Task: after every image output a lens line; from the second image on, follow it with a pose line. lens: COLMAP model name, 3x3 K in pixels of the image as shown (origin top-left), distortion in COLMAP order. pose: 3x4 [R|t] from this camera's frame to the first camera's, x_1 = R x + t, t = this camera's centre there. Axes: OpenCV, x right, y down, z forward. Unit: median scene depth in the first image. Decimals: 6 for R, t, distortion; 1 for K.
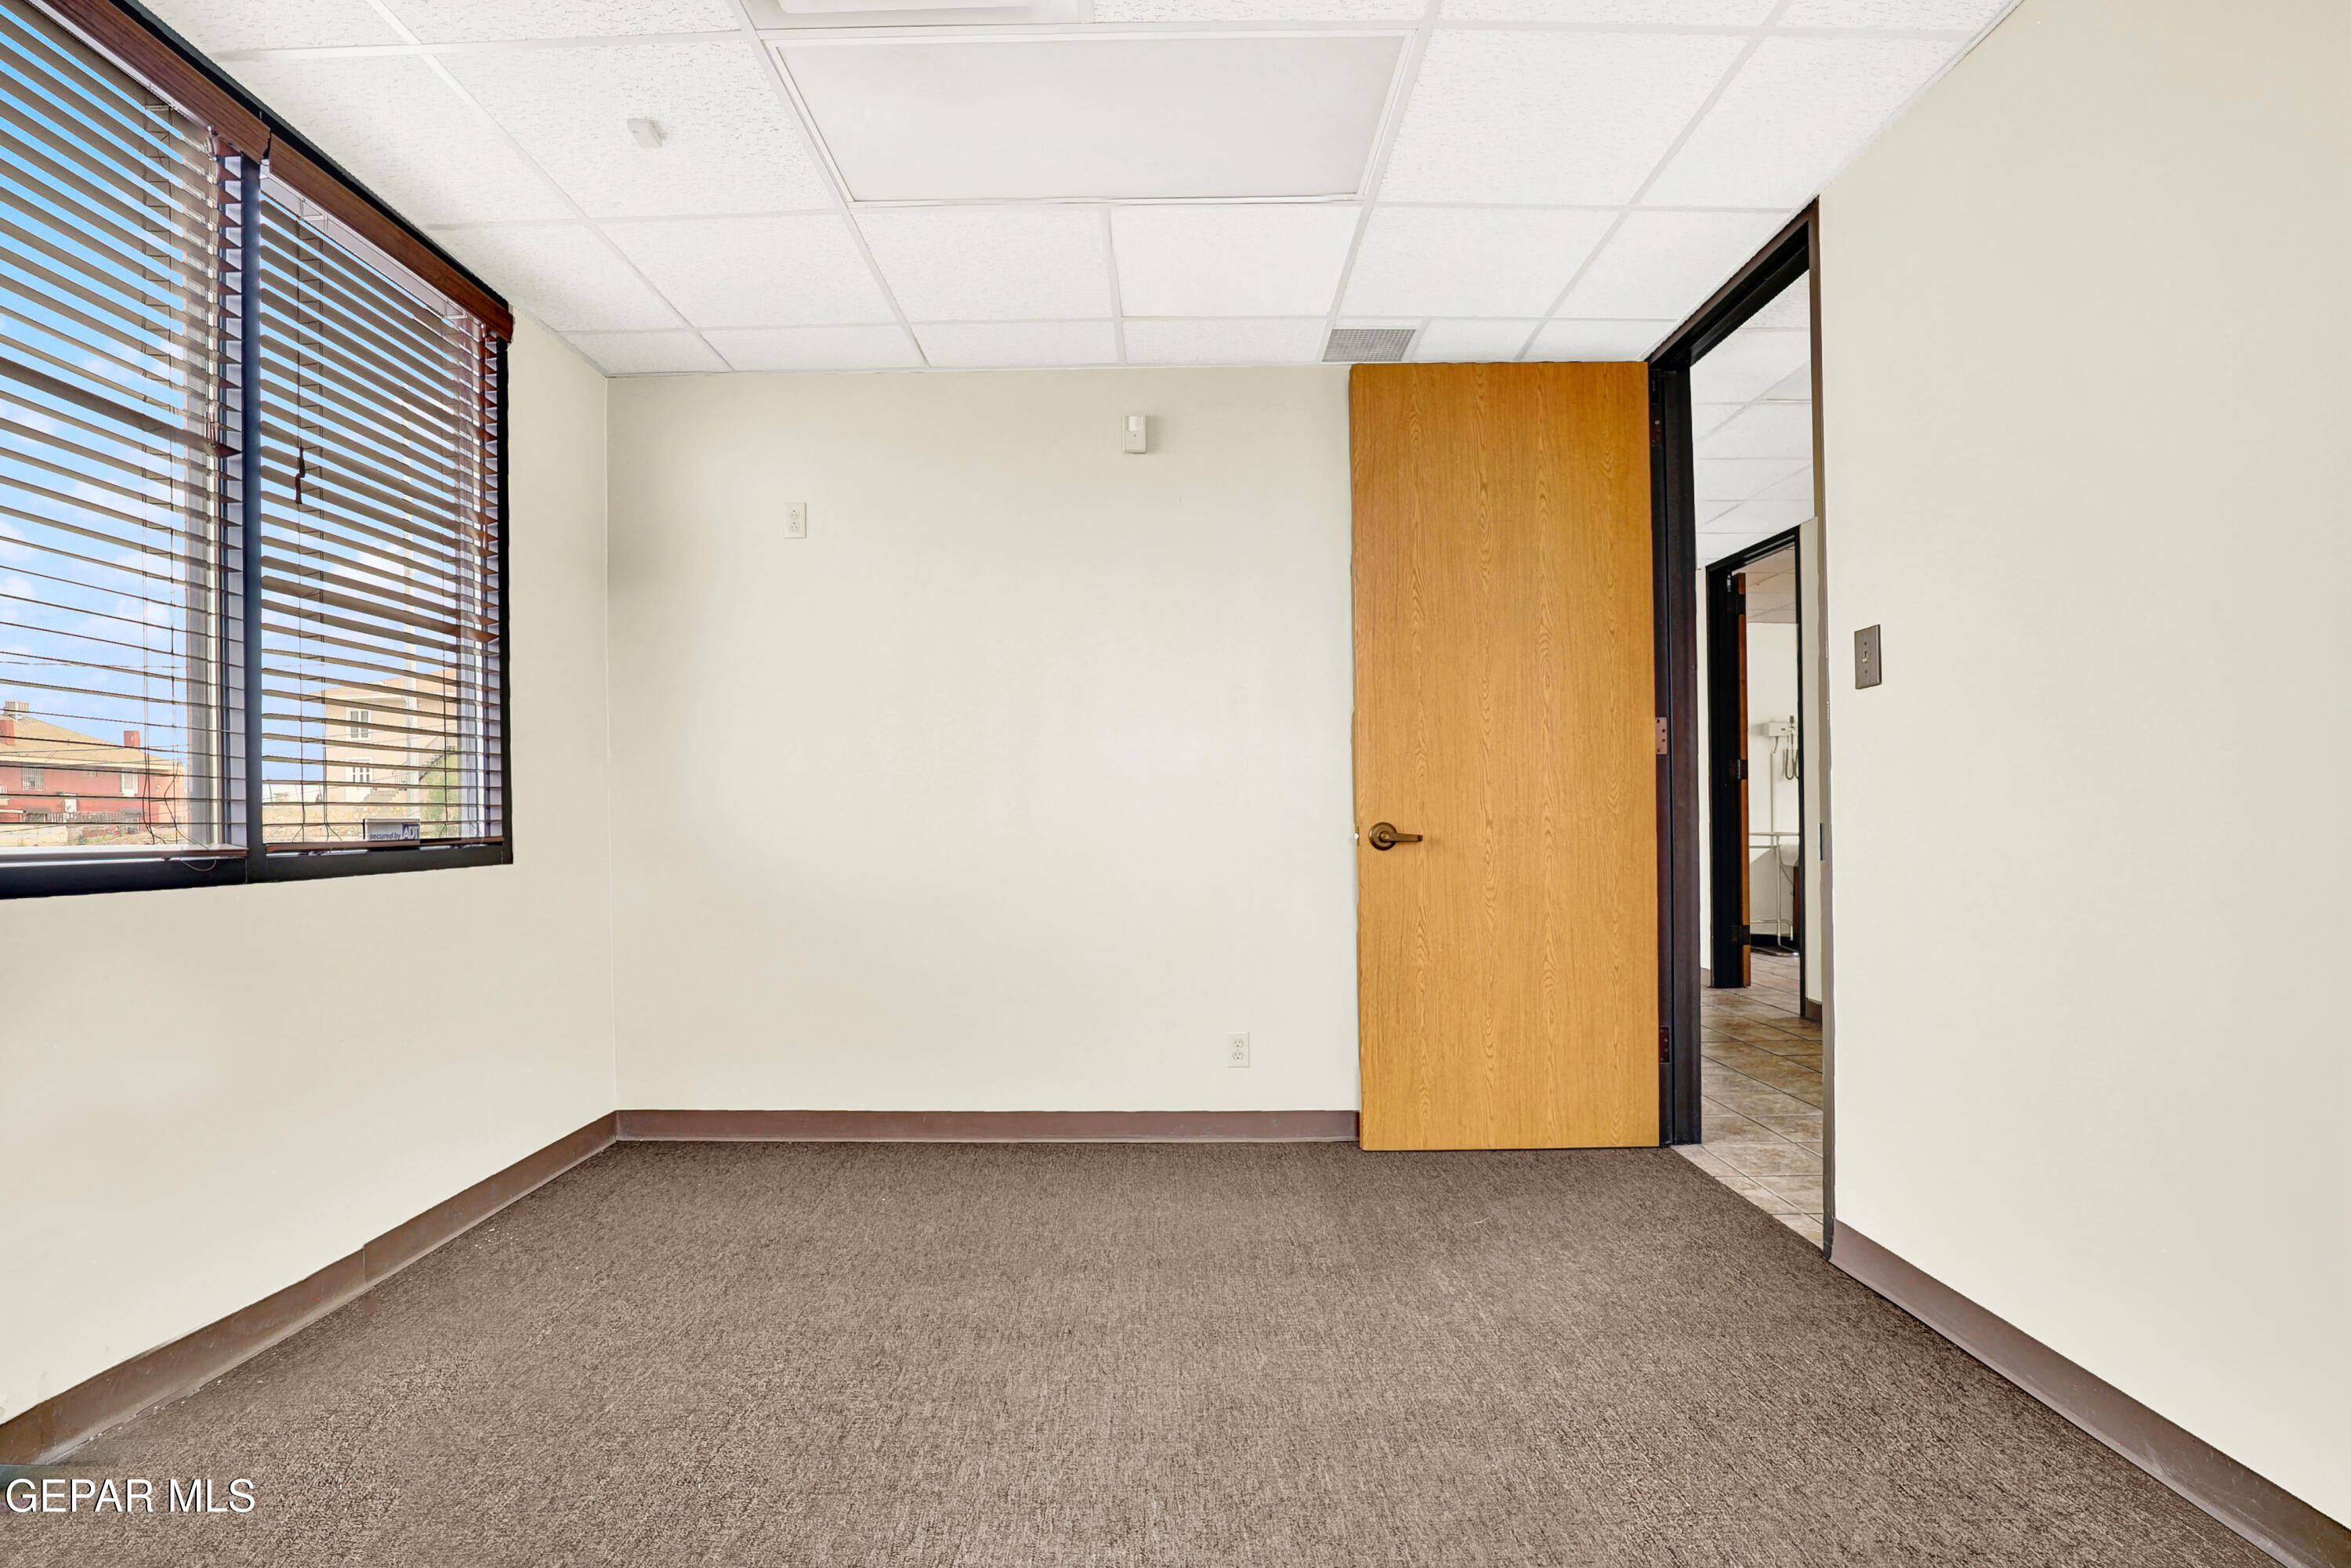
lens RADIAL K [[1118.8, 0, 1168.0], [0, 1118.8, 822.7], [0, 0, 1]] dist [-0.053001, -0.000056]
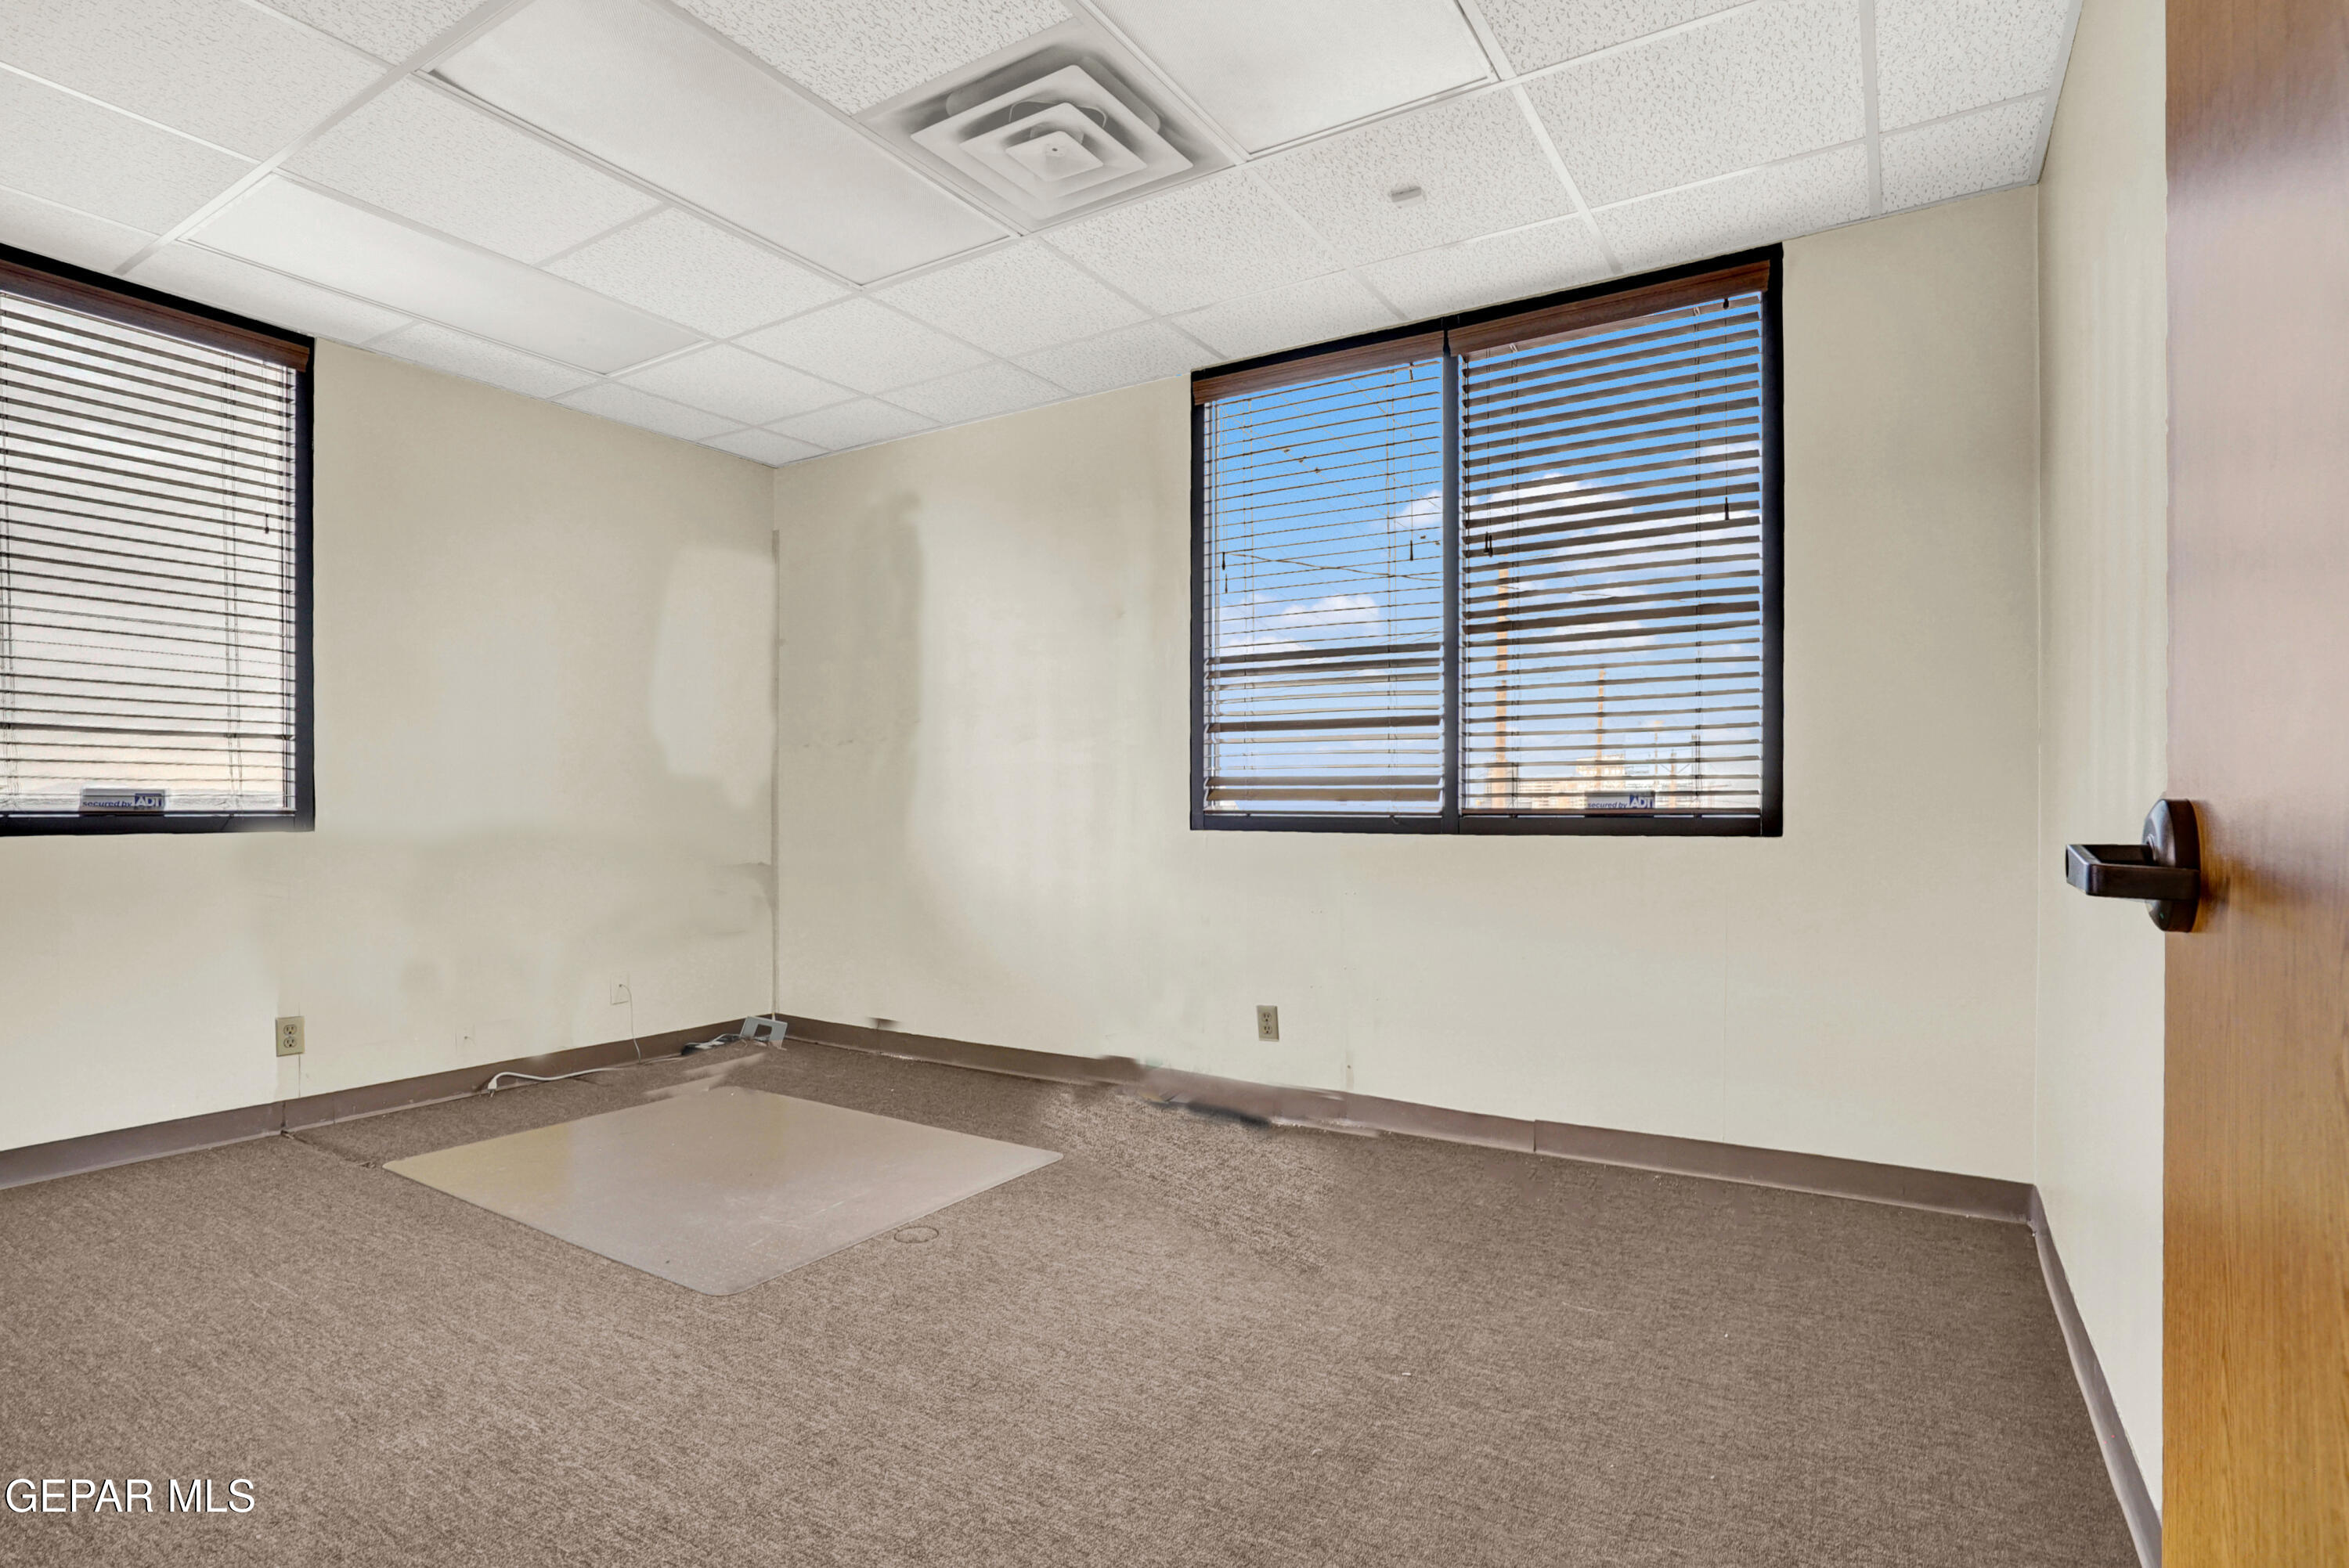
lens RADIAL K [[1176.0, 0, 1152.9], [0, 1176.0, 818.5], [0, 0, 1]] dist [-0.072381, 0.031221]
pose [[-0.524805, 0.024203, -0.850878, 0.645161], [0.004925, 0.999665, 0.025397, -0.008040], [0.851208, 0.009138, -0.524749, 1.271119]]
